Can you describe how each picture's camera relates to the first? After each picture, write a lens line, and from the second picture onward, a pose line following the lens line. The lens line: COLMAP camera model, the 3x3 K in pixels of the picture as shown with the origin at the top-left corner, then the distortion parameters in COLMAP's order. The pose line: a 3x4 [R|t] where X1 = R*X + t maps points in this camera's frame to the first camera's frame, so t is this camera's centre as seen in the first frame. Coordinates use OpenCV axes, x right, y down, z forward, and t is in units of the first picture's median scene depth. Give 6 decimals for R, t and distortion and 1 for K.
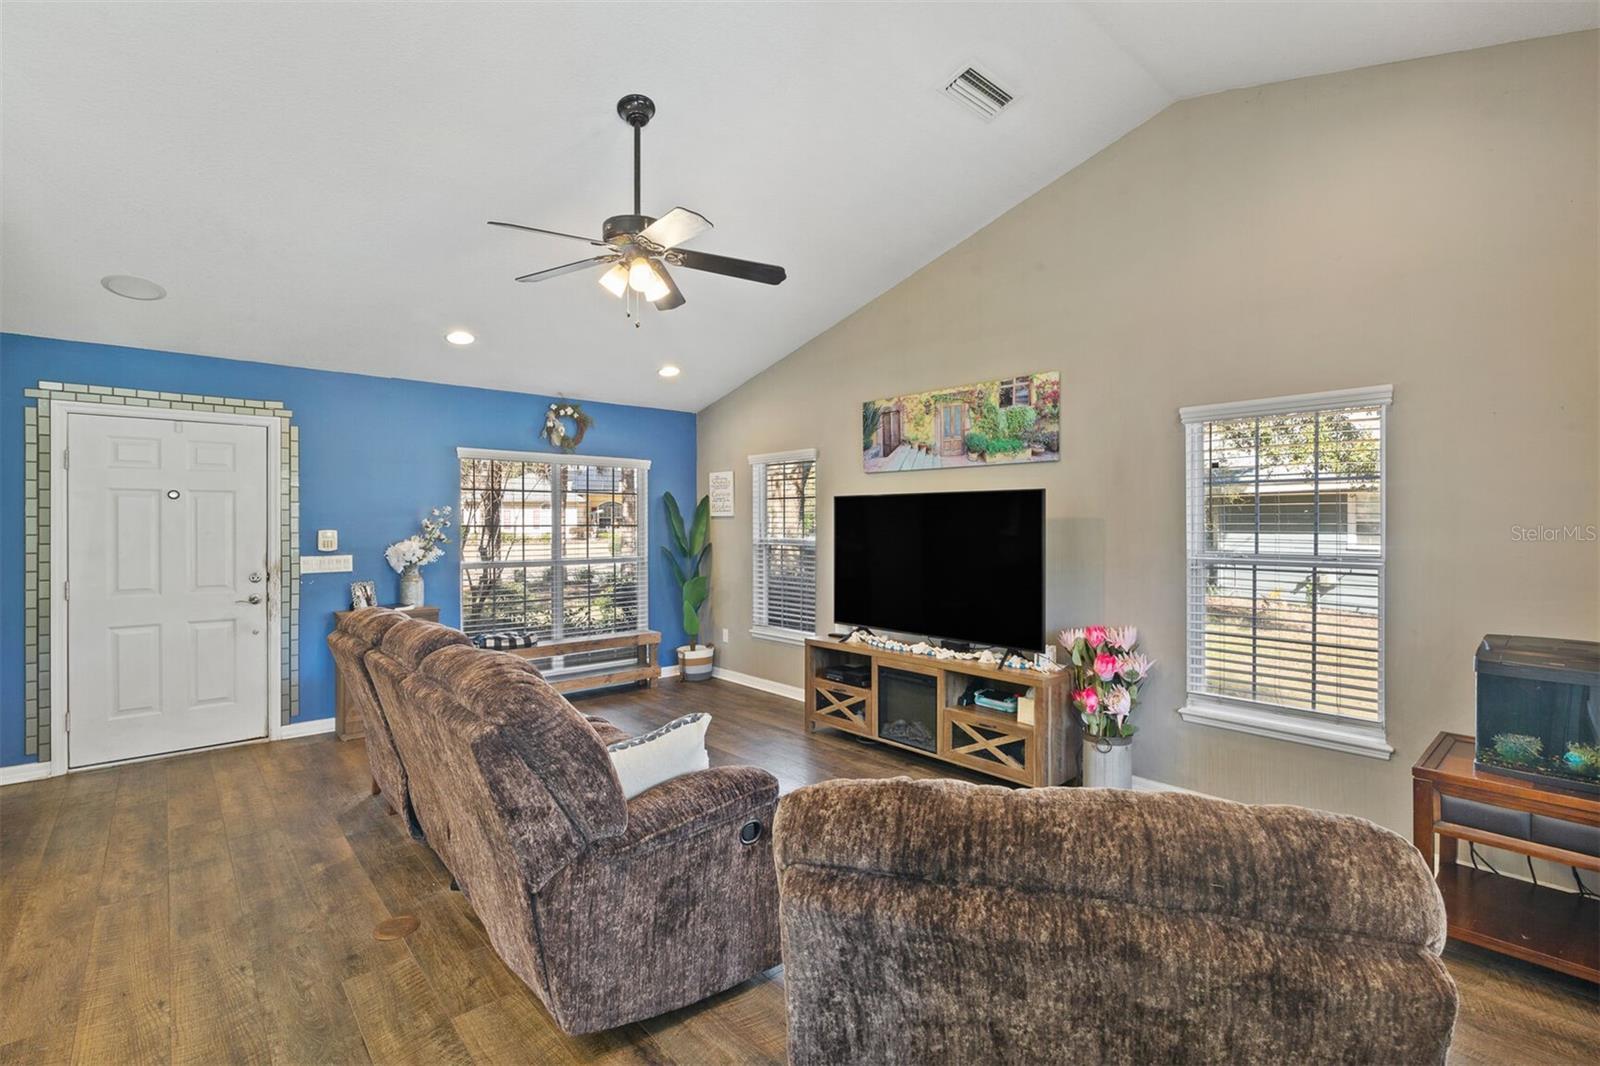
lens RADIAL K [[730.2, 0, 803.7], [0, 730.2, 526.5], [0, 0, 1]] dist [-0.000961, 0.000161]
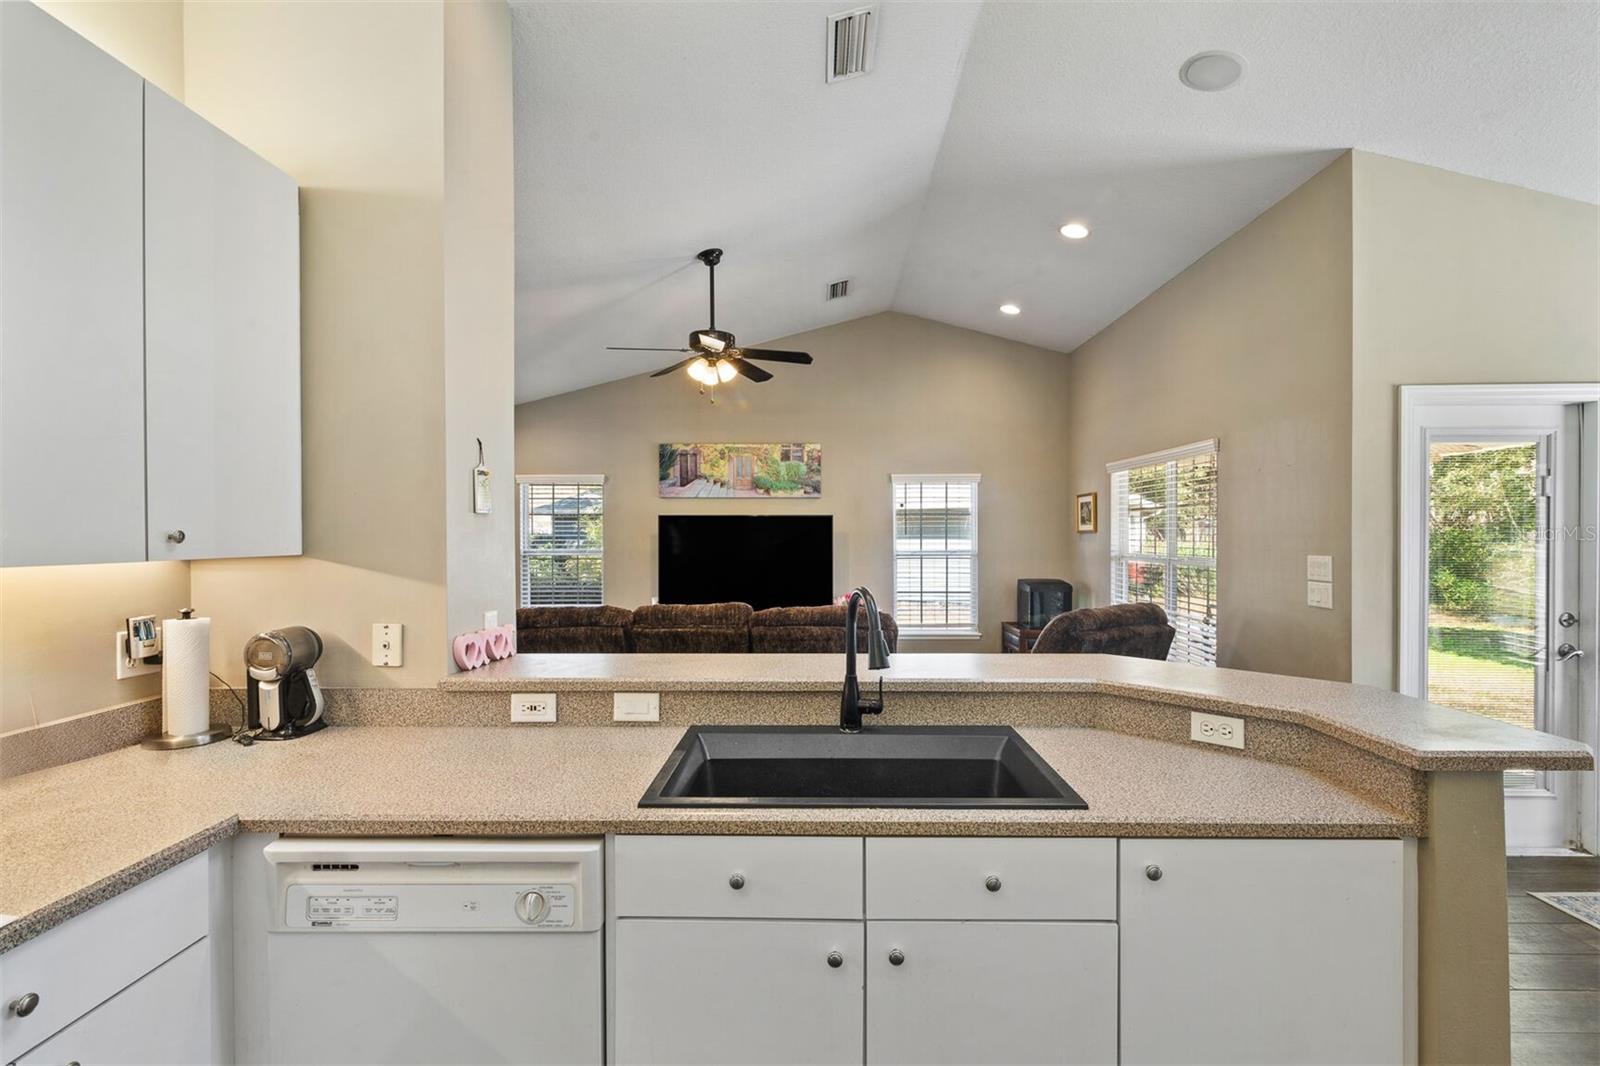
lens RADIAL K [[732.8, 0, 800.0], [0, 732.8, 533.0], [0, 0, 1]] dist [0.012360, -0.011071]
pose [[0.677095, -0.002427, 0.735892, -0.837822], [0.006178, 0.999978, -0.002387, -0.005526], [-0.735870, 0.006163, 0.677095, -0.088483]]
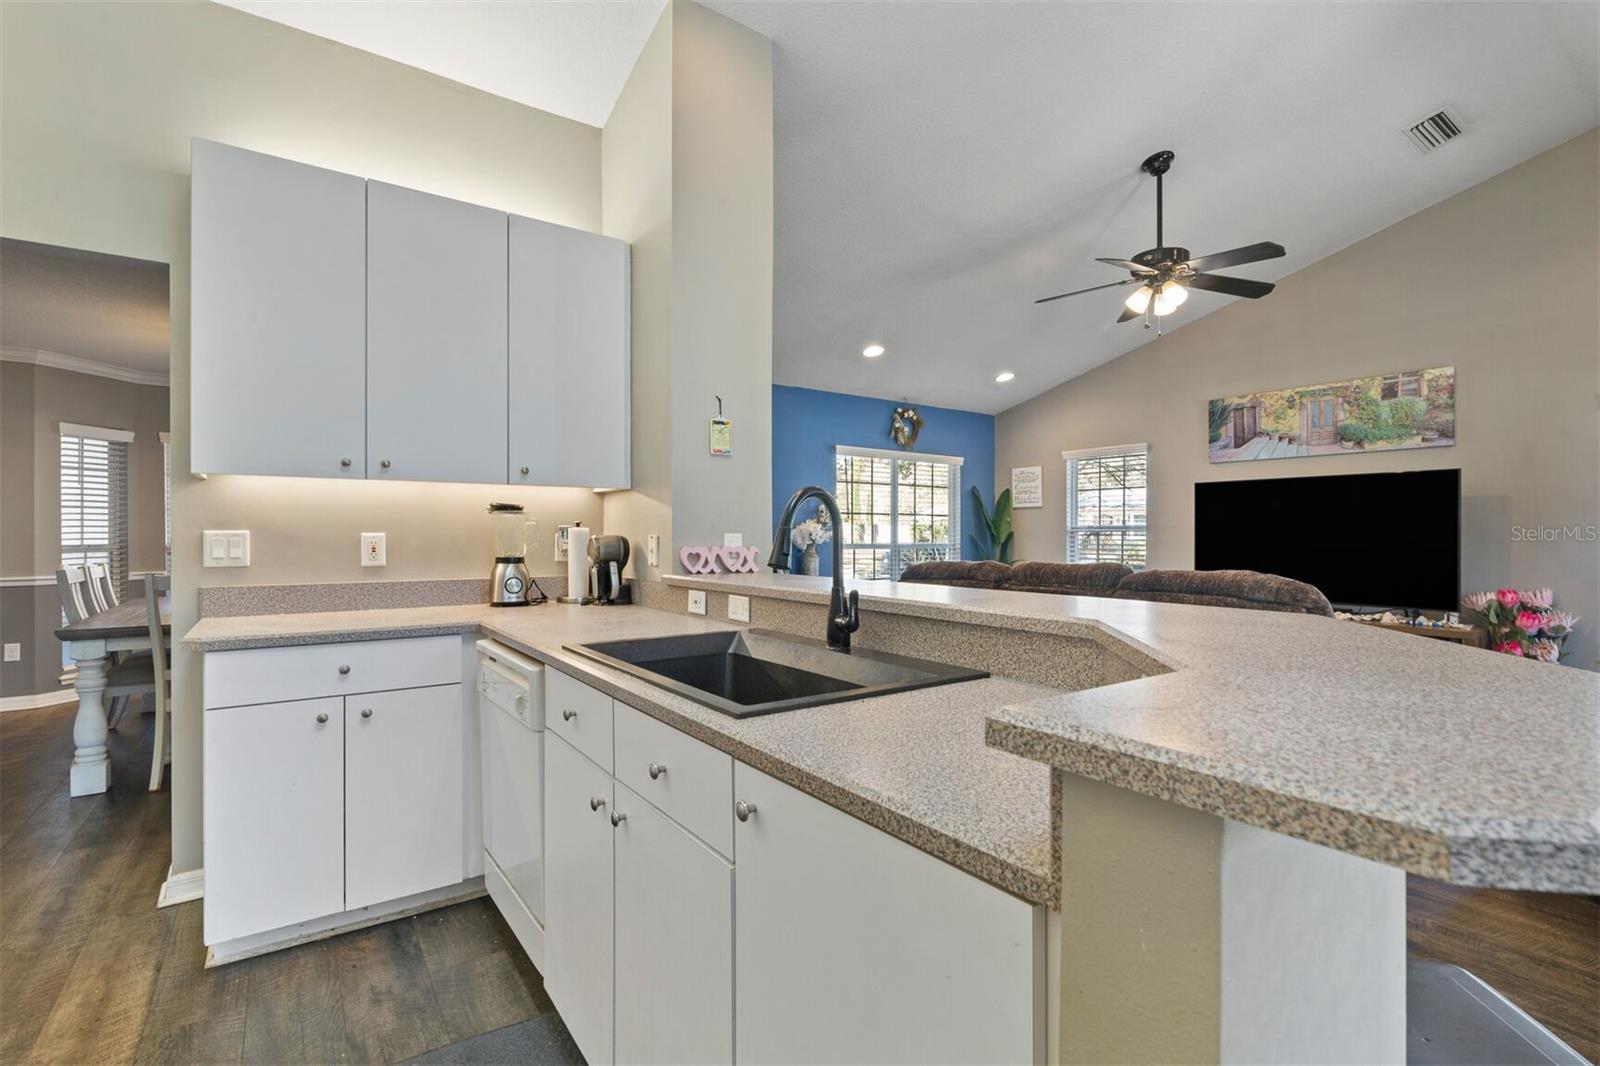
lens RADIAL K [[730.9, 0, 808.8], [0, 730.9, 536.8], [0, 0, 1]] dist [-0.000129, 0.000164]
pose [[0.994917, -0.000086, -0.100700, -0.486576], [-0.000108, 0.999998, -0.001922, 0.049108], [0.100700, 0.001923, 0.994915, -0.206703]]
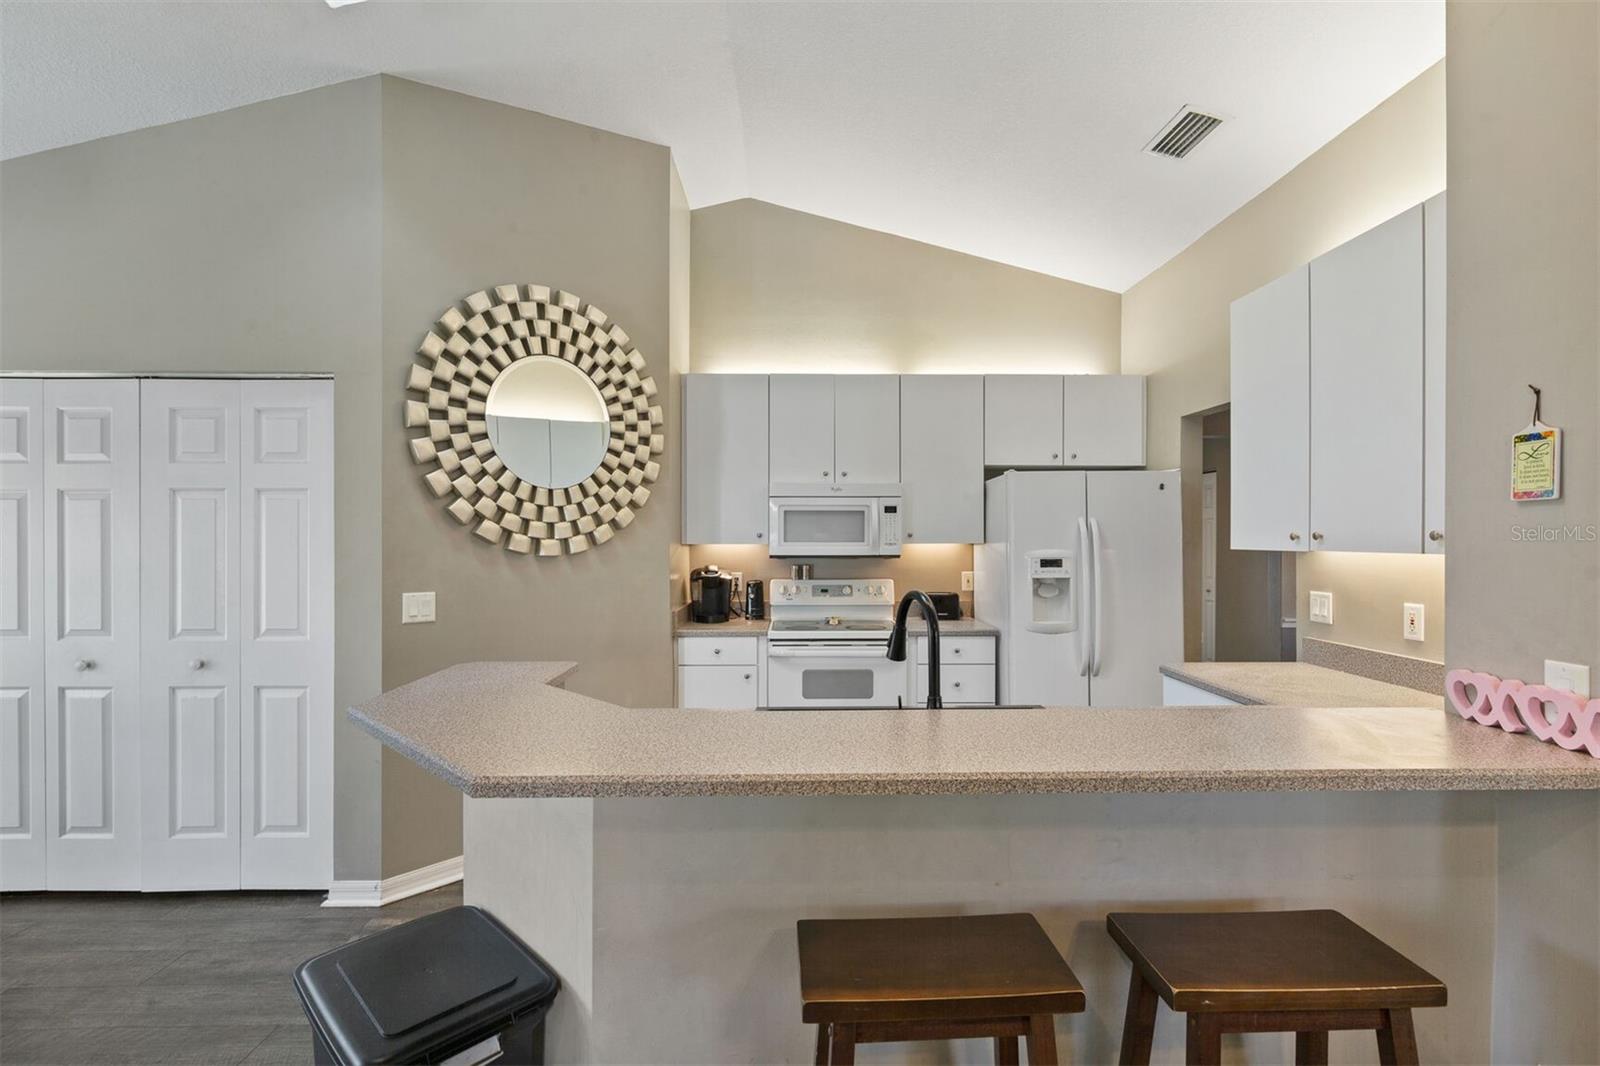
lens RADIAL K [[719.8, 0, 801.8], [0, 719.8, 541.5], [0, 0, 1]] dist [0.002660, 0.000579]
pose [[-0.636082, 0.003123, -0.771615, -0.192454], [-0.004729, 0.999957, 0.007945, -0.004531], [0.771607, 0.008703, -0.636040, 0.351177]]
